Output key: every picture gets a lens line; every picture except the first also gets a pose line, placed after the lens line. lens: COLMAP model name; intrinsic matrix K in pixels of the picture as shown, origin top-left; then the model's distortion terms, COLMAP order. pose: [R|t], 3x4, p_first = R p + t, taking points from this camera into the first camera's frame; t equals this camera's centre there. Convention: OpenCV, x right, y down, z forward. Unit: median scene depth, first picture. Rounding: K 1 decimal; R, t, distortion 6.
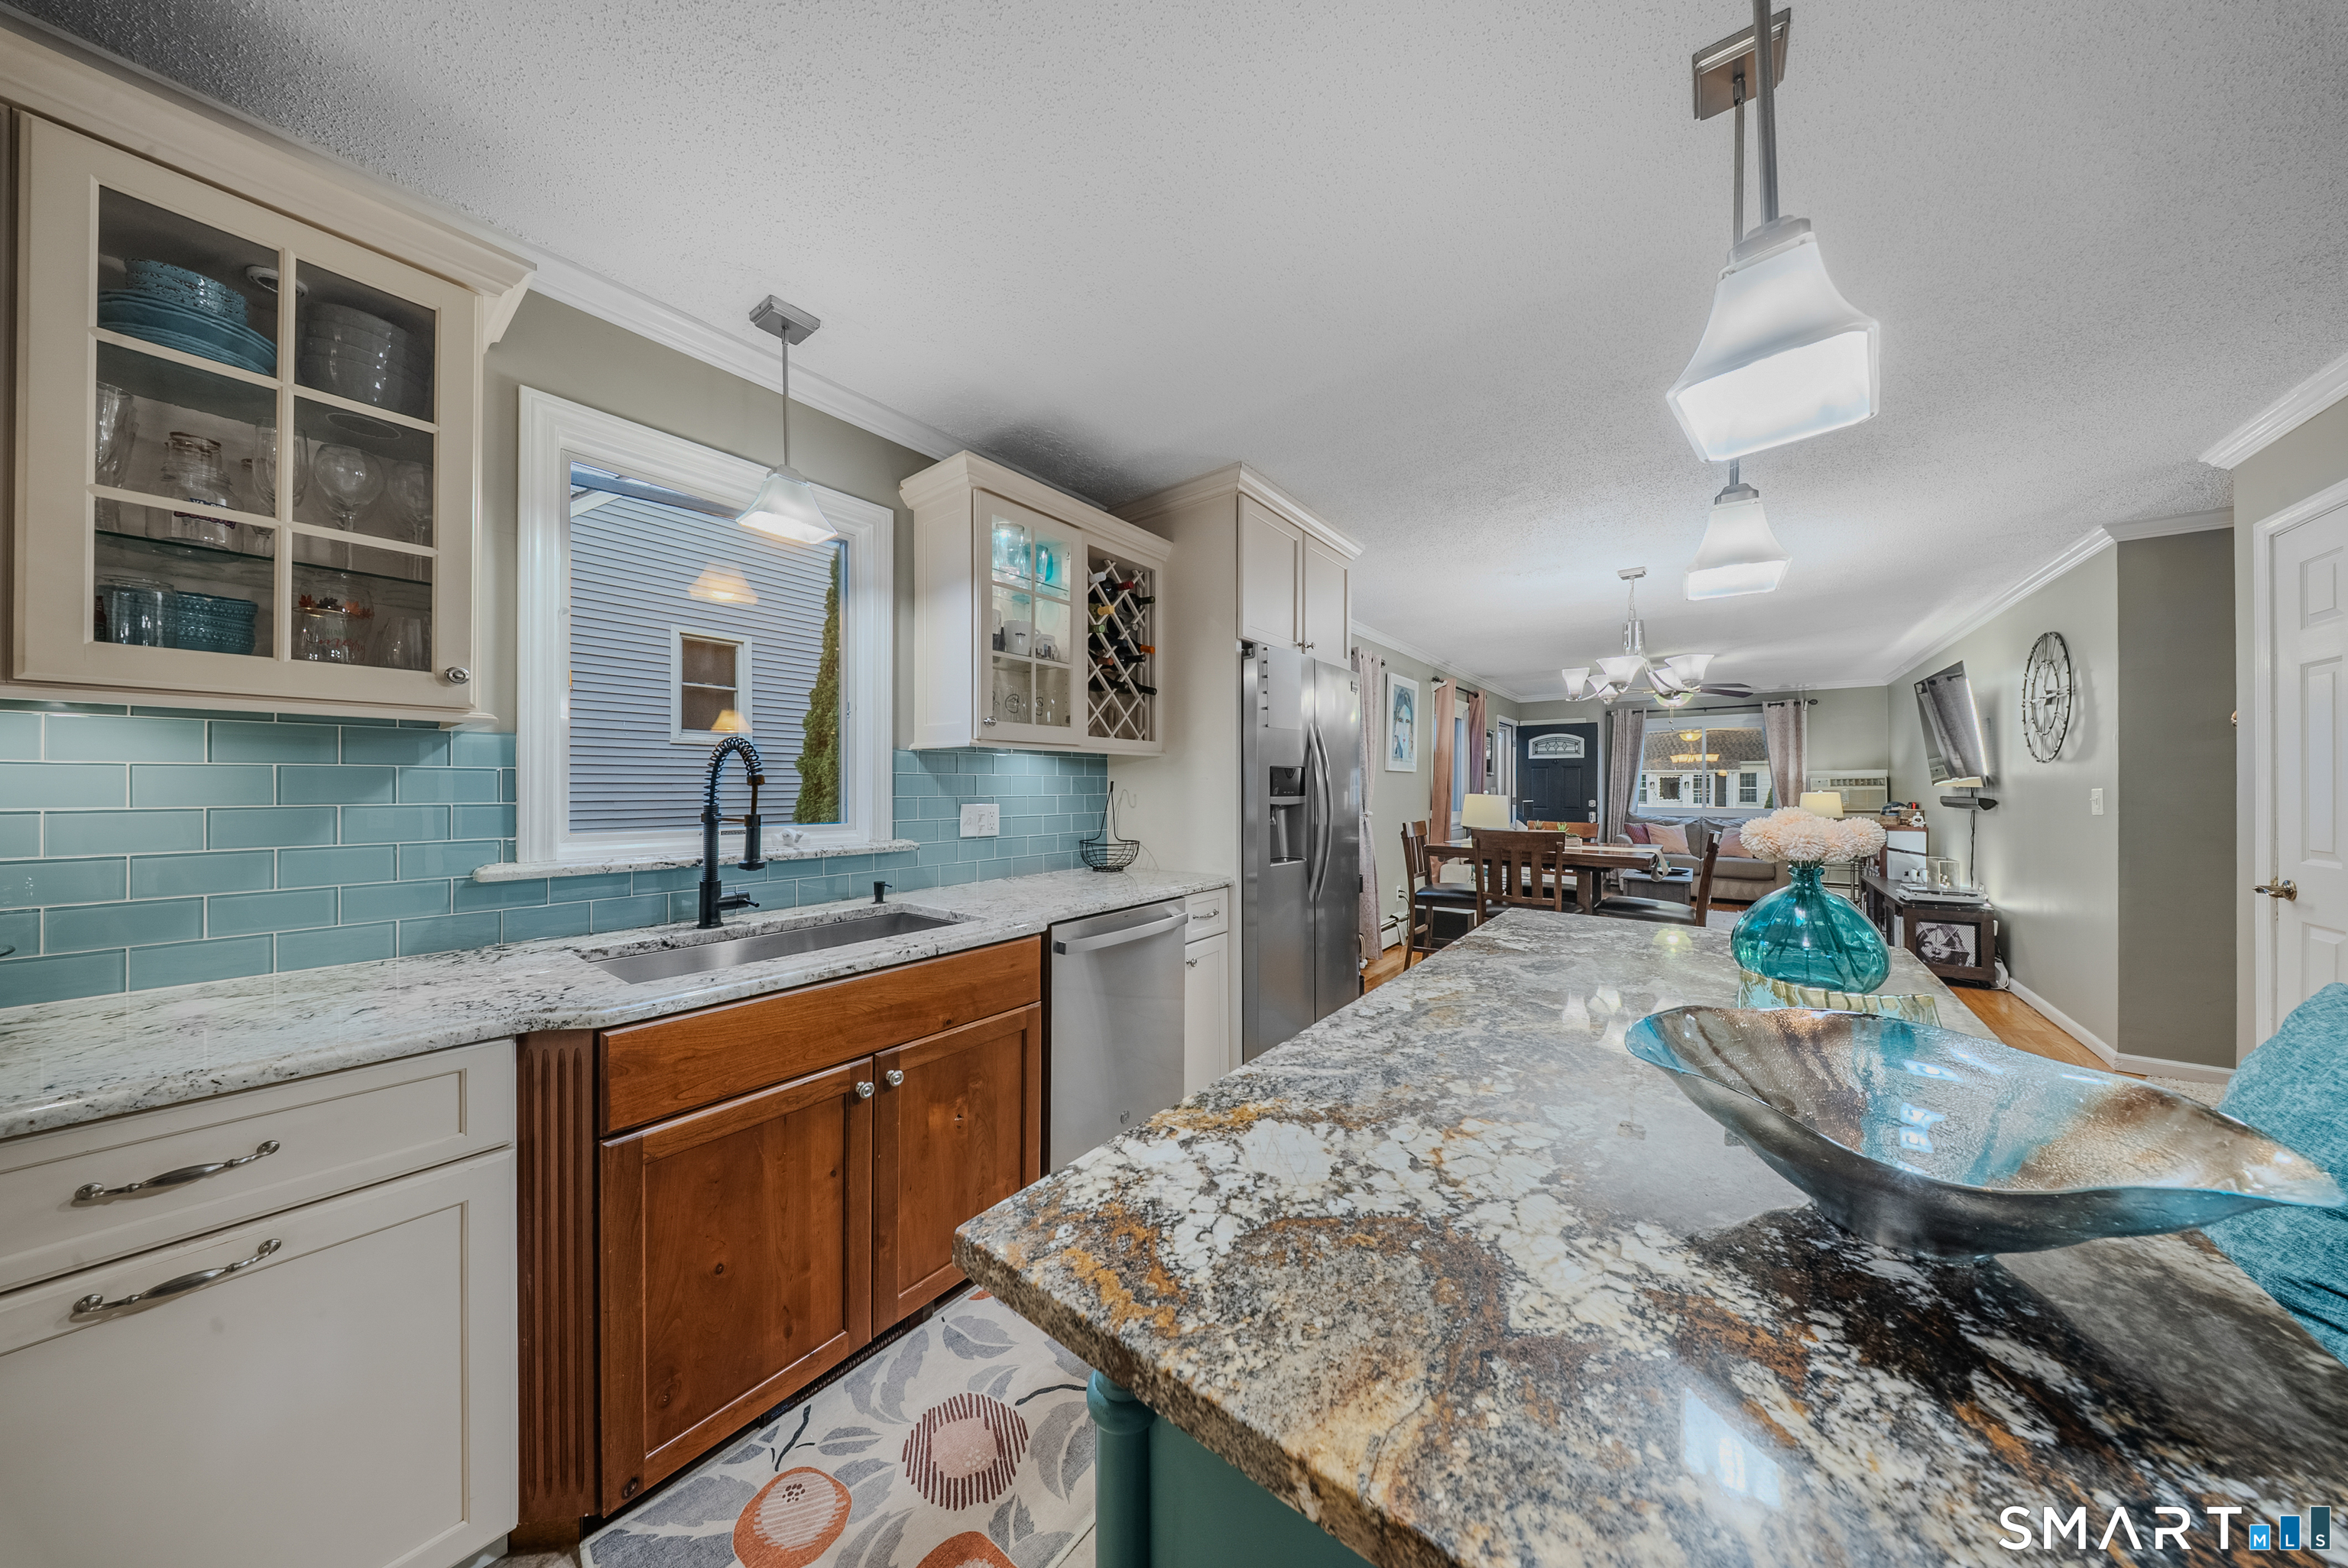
lens RADIAL K [[704.4, 0, 1174.0], [0, 704.4, 784.0], [0, 0, 1]] dist [0.001296, -0.002683]
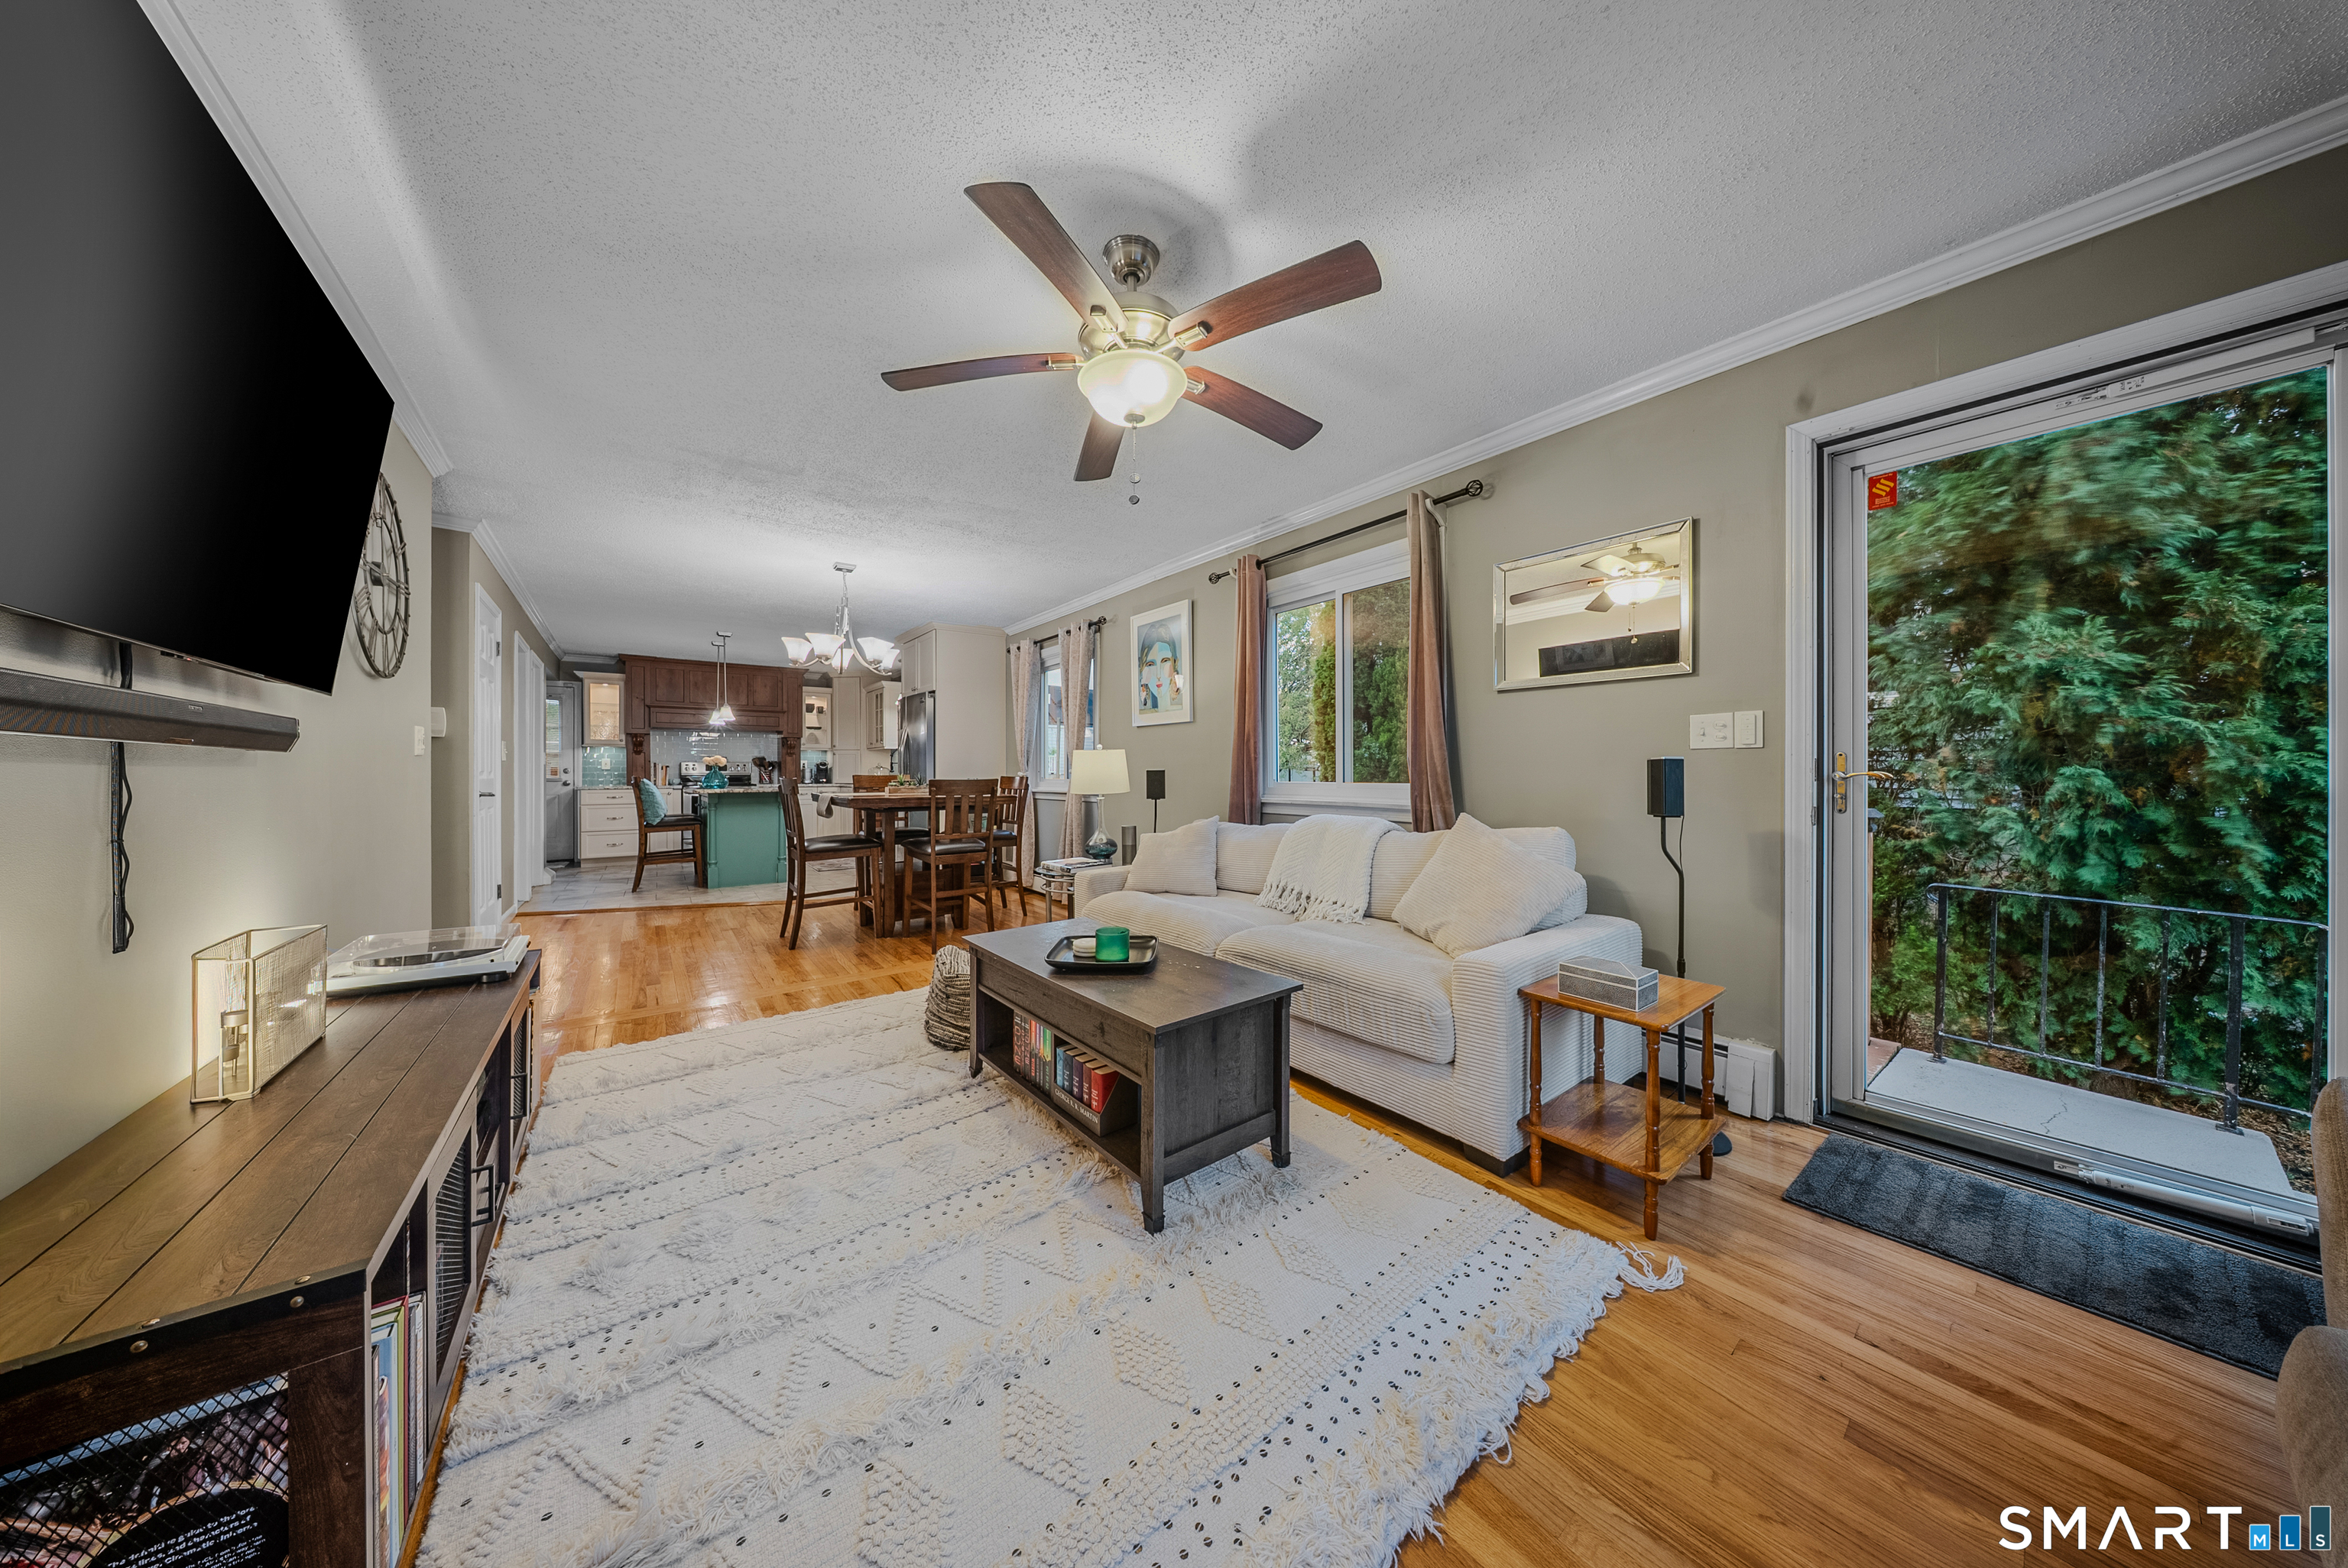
lens RADIAL K [[681.3, 0, 1174.0], [0, 681.3, 784.0], [0, 0, 1]] dist [-0.000304, -0.000012]
pose [[-0.239294, 0.004070, -0.970939, 2.807375], [-0.003768, 0.999980, 0.005120, 0.124625], [0.970940, 0.004884, -0.239274, 3.093797]]
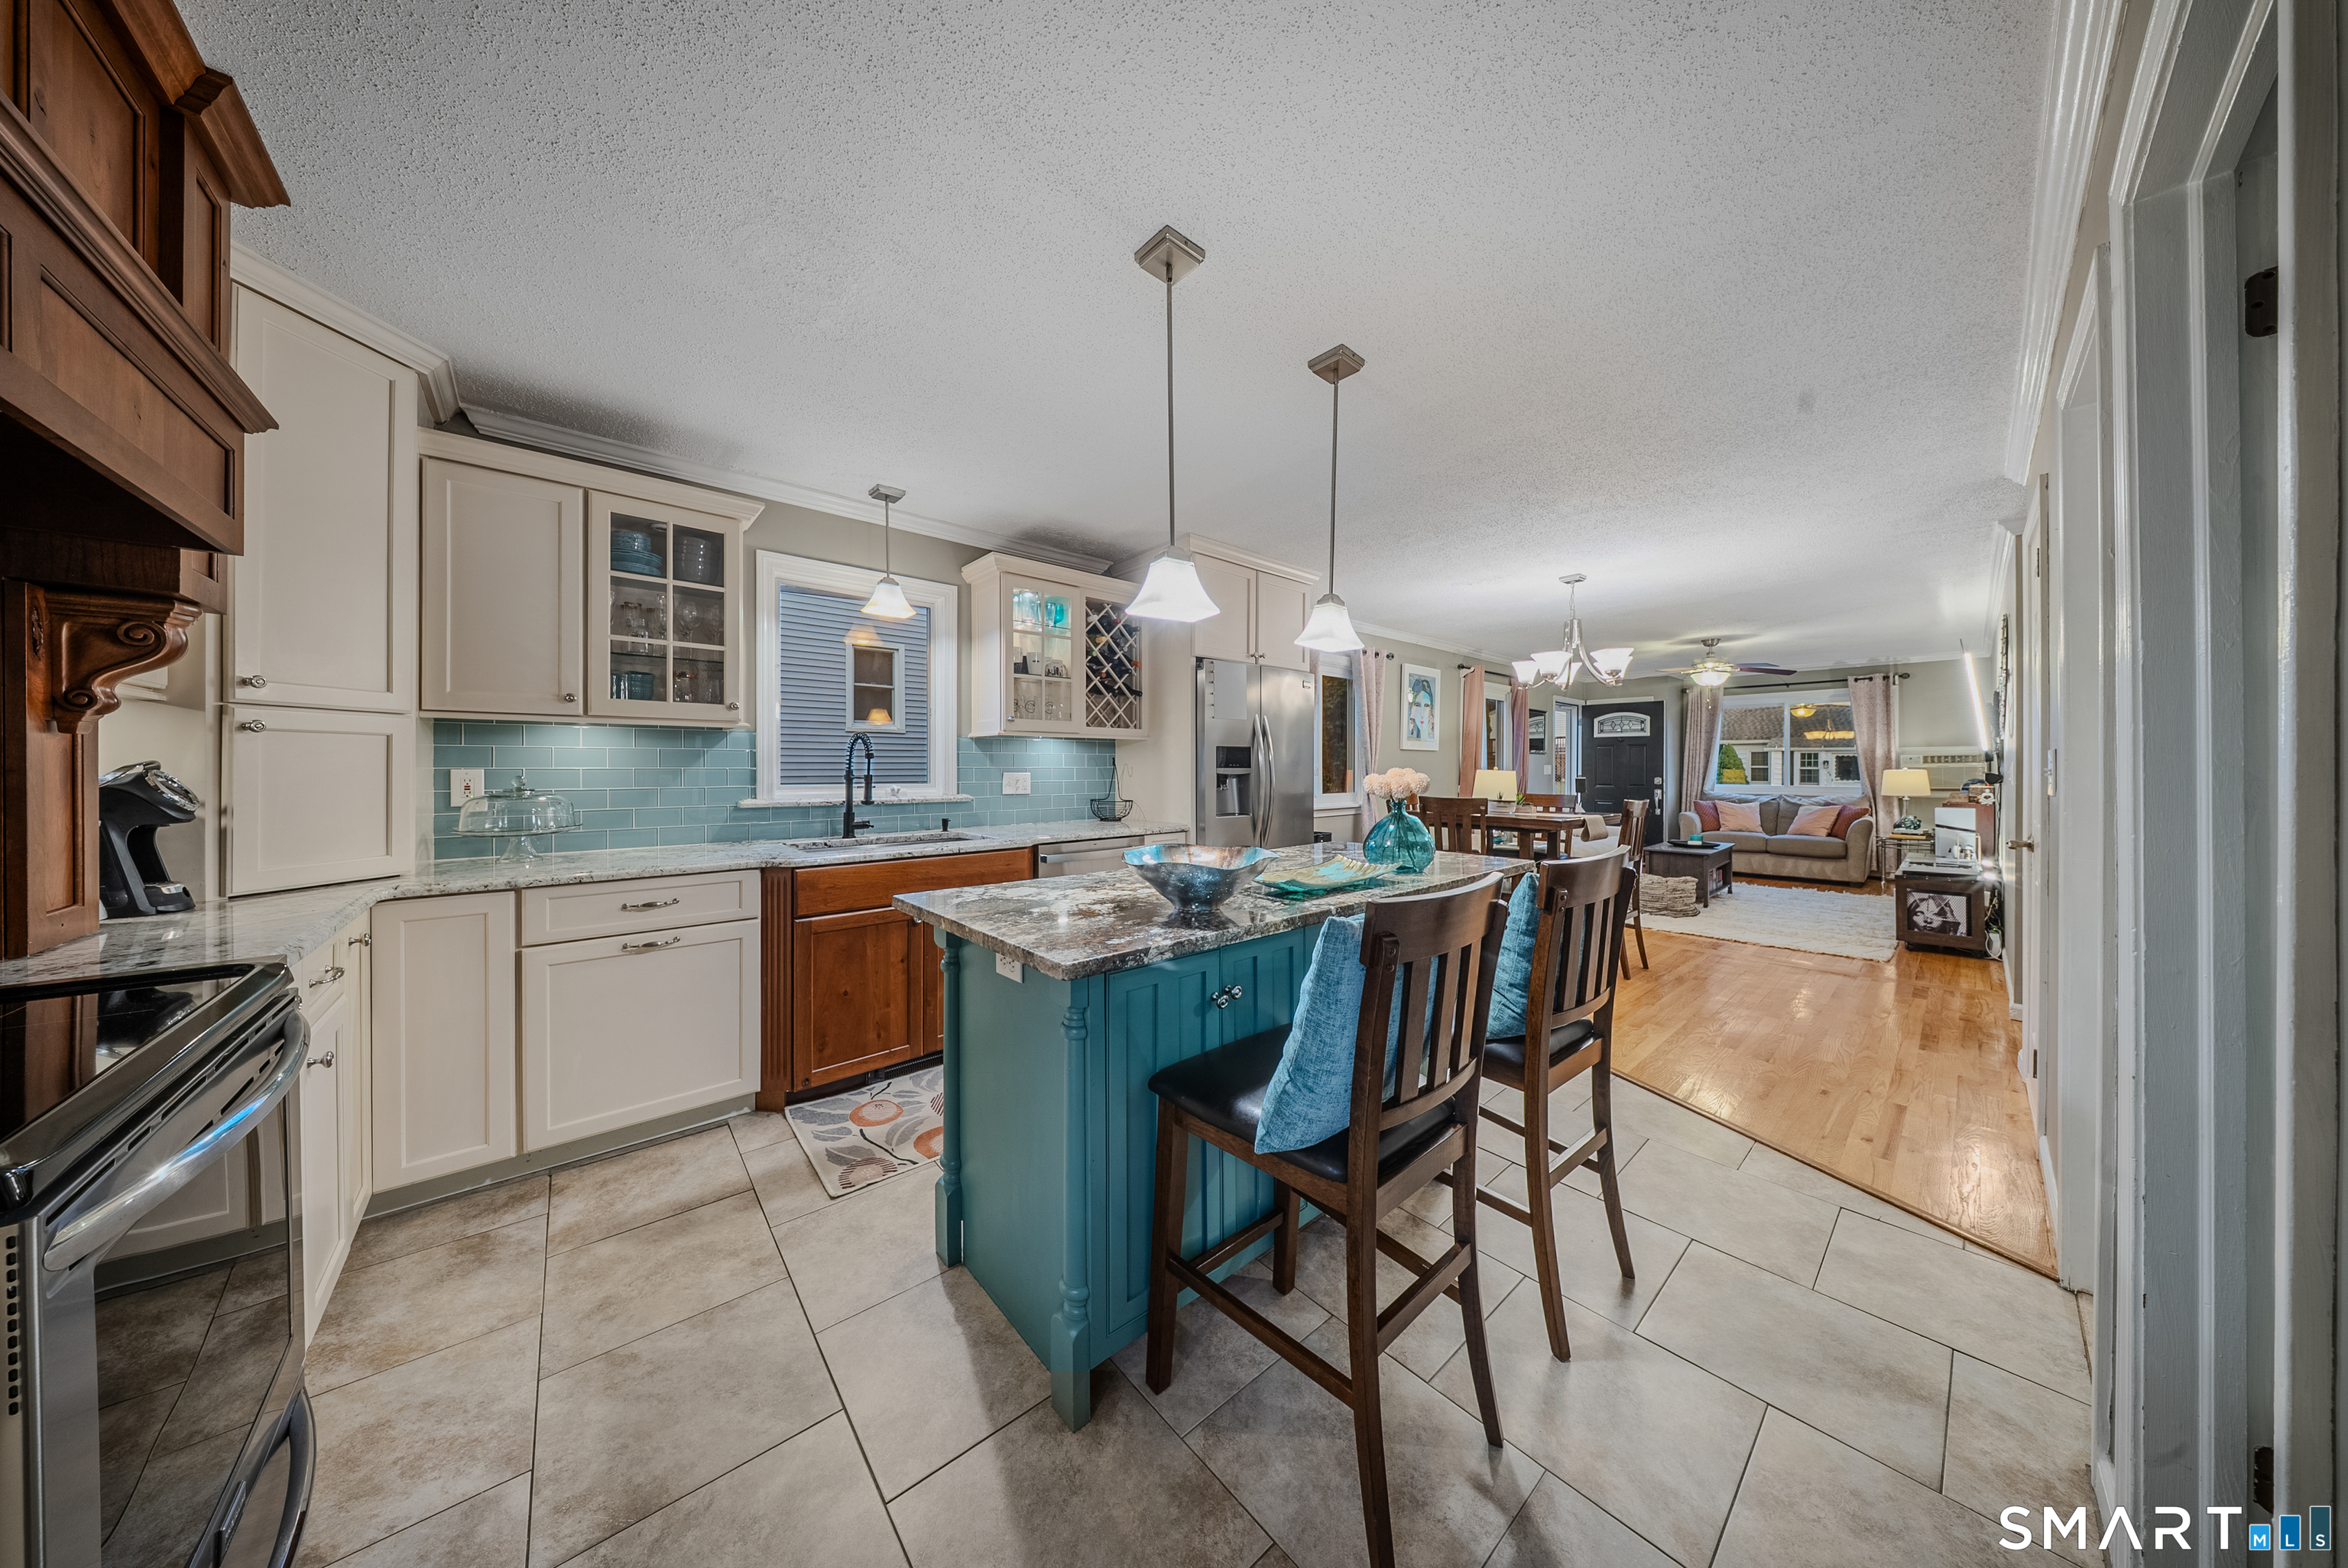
lens RADIAL K [[698.0, 0, 1171.5], [0, 698.0, 767.8], [0, 0, 1]] dist [-0.000791, -0.000035]
pose [[0.981528, -0.000222, -0.191318, 0.372789], [0.001160, 0.999988, 0.004794, 0.012701], [0.191315, -0.004928, 0.981516, -0.447986]]
